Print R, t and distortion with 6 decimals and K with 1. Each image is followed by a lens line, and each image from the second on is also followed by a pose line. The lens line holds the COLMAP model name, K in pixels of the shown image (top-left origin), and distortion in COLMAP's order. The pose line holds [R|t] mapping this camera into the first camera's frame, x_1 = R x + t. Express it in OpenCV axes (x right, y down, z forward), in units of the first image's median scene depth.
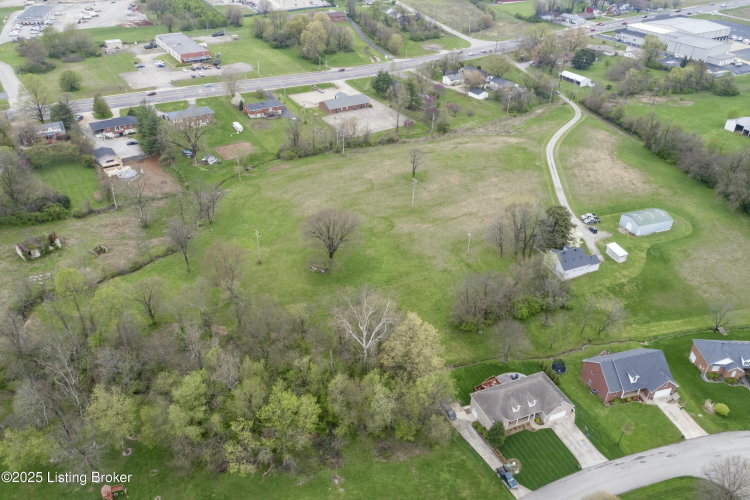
lens RADIAL K [[594.6, 0, 375.0], [0, 594.6, 250.0], [0, 0, 1]] dist [-0.021218, 0.010182]
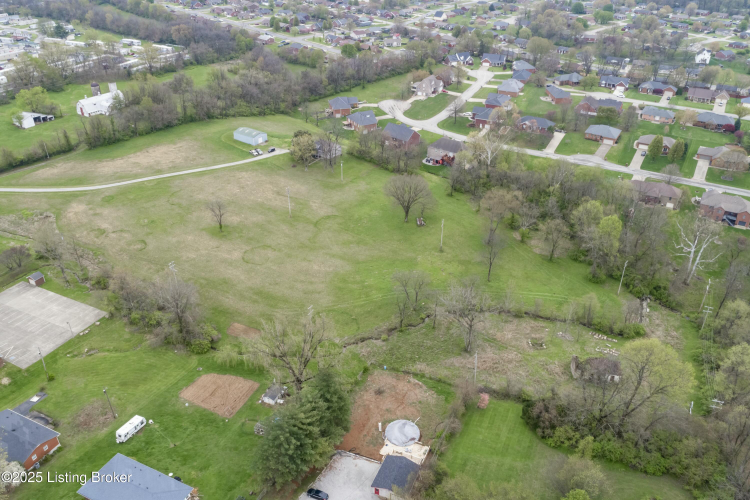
lens RADIAL K [[594.6, 0, 375.0], [0, 594.6, 250.0], [0, 0, 1]] dist [-0.021218, 0.010182]
pose [[-0.536468, -0.444483, 0.717382, -0.654862], [0.440618, 0.577475, 0.687298, -0.565693], [-0.719762, 0.684805, -0.113949, 0.858550]]
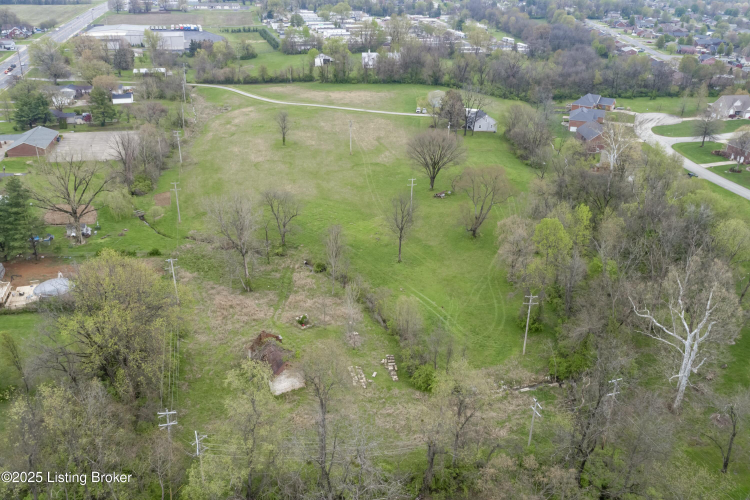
lens RADIAL K [[594.6, 0, 375.0], [0, 594.6, 250.0], [0, 0, 1]] dist [-0.021218, 0.010182]
pose [[0.296191, -0.426949, 0.854392, -0.679374], [0.504858, 0.829338, 0.239411, -0.123145], [-0.810796, 0.360435, 0.461191, 0.465491]]
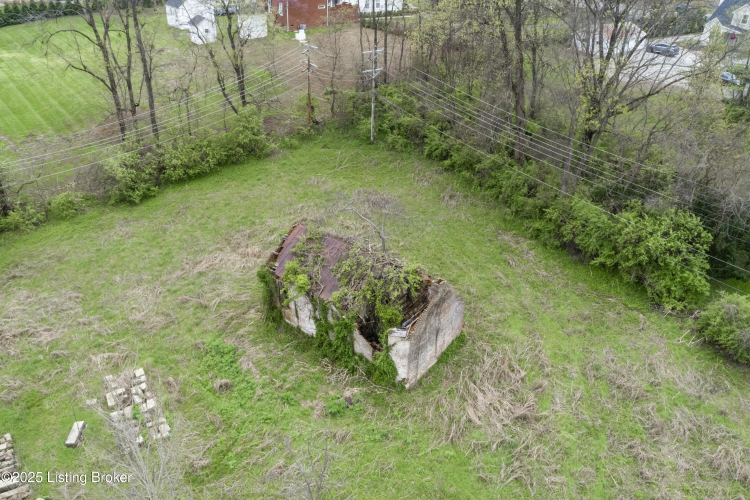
lens RADIAL K [[594.6, 0, 375.0], [0, 594.6, 250.0], [0, 0, 1]] dist [-0.021218, 0.010182]
pose [[0.060809, 0.460933, -0.885349, -0.291179], [-0.555878, 0.752350, 0.353511, -0.063625], [0.829037, 0.470649, 0.301972, 0.672277]]
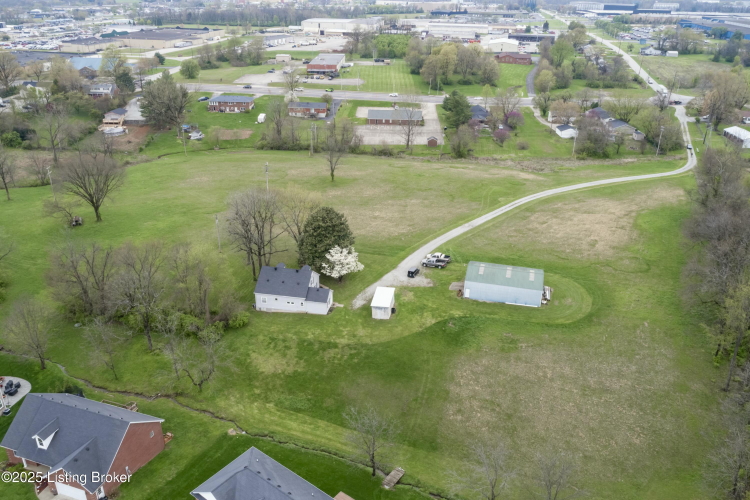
lens RADIAL K [[594.6, 0, 375.0], [0, 594.6, 250.0], [0, 0, 1]] dist [-0.021218, 0.010182]
pose [[0.824032, 0.228092, -0.518599, 0.486865], [-0.299288, 0.952481, -0.056632, -0.006745], [0.481038, 0.201877, 0.853140, 0.335977]]
